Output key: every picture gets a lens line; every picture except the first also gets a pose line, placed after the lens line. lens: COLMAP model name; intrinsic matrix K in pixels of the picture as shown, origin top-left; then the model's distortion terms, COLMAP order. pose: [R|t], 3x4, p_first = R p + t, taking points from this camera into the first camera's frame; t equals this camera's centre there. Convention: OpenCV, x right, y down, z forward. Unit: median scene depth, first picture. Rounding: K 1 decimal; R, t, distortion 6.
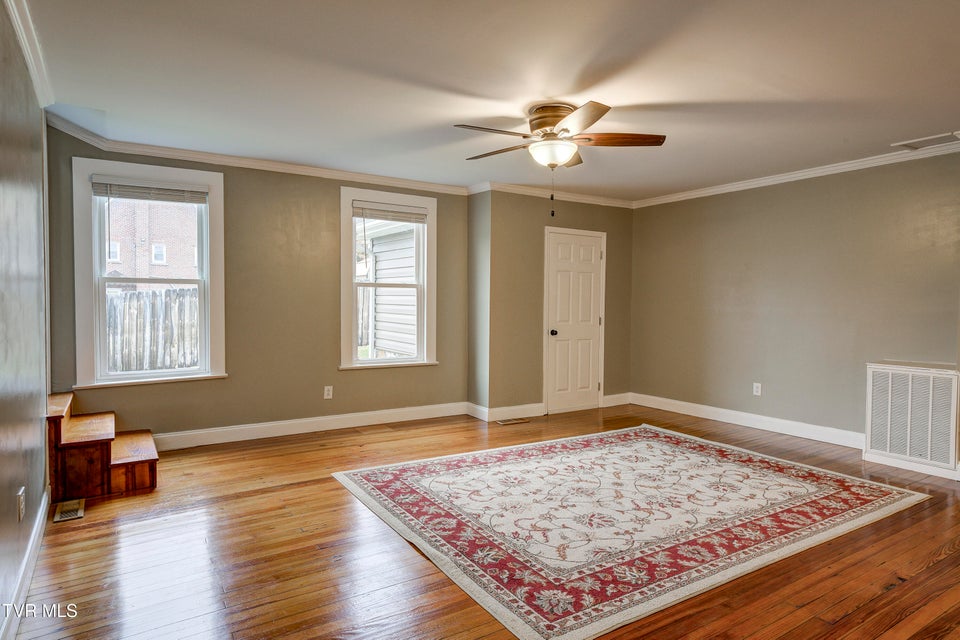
lens RADIAL K [[546.6, 0, 463.4], [0, 546.6, 317.3], [0, 0, 1]] dist [0.003229, -0.000693]
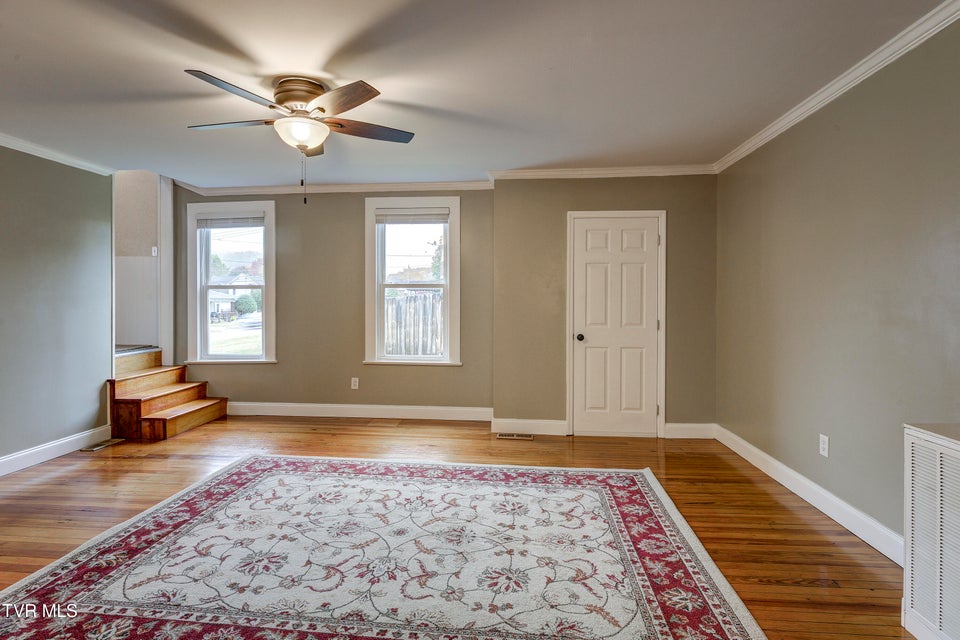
lens RADIAL K [[494.9, 0, 482.0], [0, 494.9, 300.8], [0, 0, 1]] dist [-0.007742, 0.001169]
pose [[0.798188, -0.006693, -0.602371, 0.783453], [-0.012458, 0.999541, -0.027613, -0.008340], [0.602280, 0.029544, 0.797738, 0.481230]]
